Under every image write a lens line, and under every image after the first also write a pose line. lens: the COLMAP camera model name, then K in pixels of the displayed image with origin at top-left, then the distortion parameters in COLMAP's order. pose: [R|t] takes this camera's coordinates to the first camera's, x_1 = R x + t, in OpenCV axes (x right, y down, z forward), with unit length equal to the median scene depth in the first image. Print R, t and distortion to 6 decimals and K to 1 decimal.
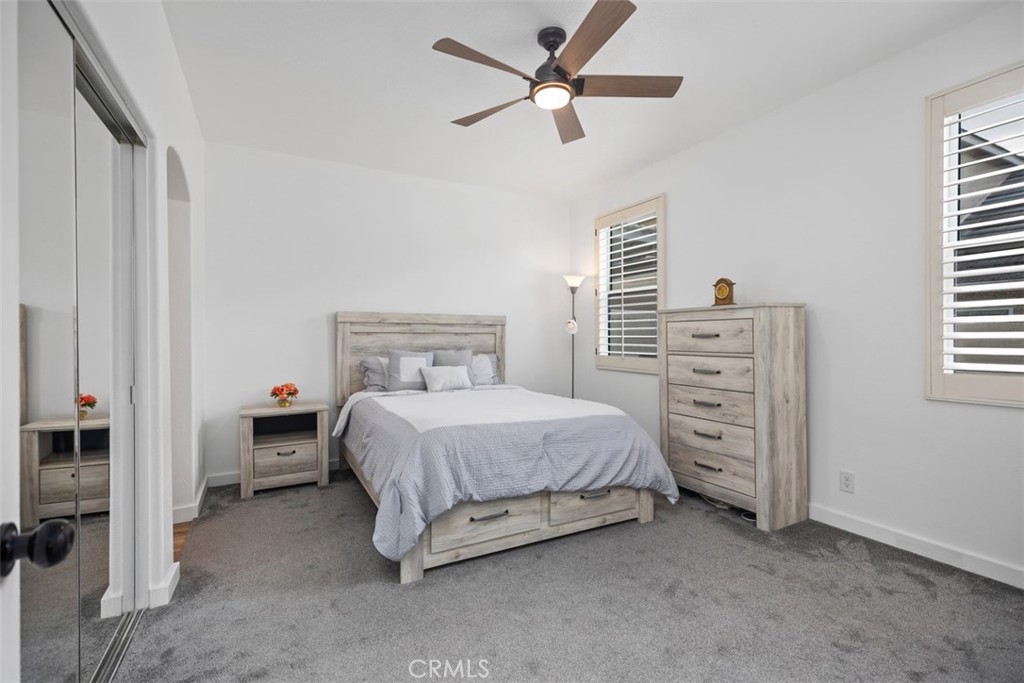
lens RADIAL K [[467.6, 0, 518.3], [0, 467.6, 336.4], [0, 0, 1]] dist [0.005324, 0.000795]
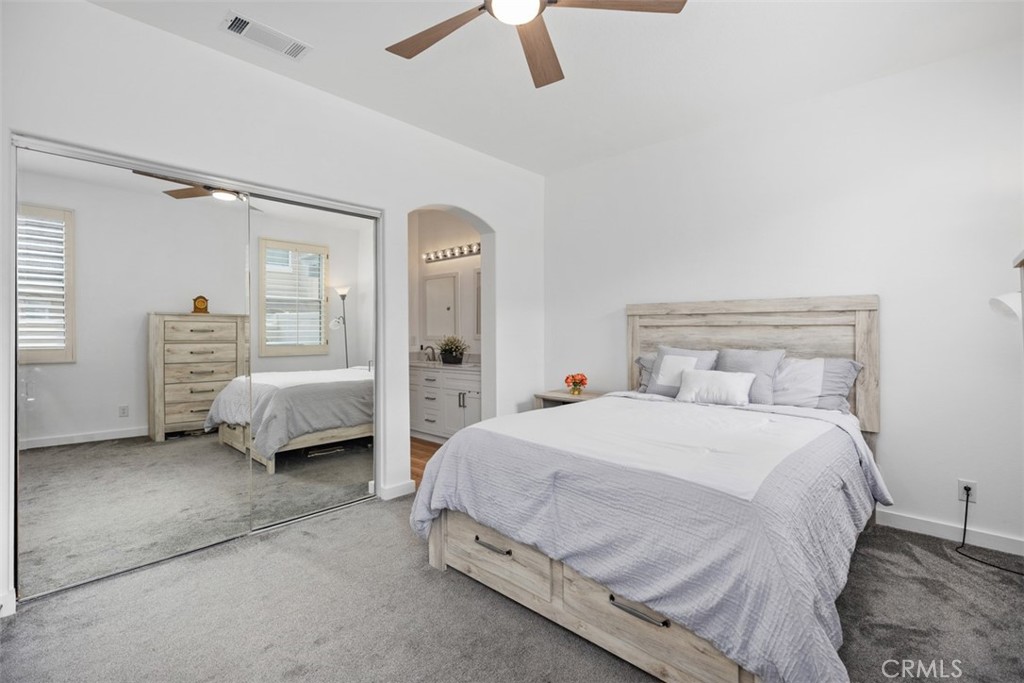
lens RADIAL K [[467.6, 0, 514.8], [0, 467.6, 343.9], [0, 0, 1]] dist [0.005324, 0.000795]
pose [[0.315989, 0.025958, -0.948408, 0.442338], [-0.001525, 0.999638, 0.026852, 0.002343], [0.948762, -0.007039, 0.315915, 0.471240]]
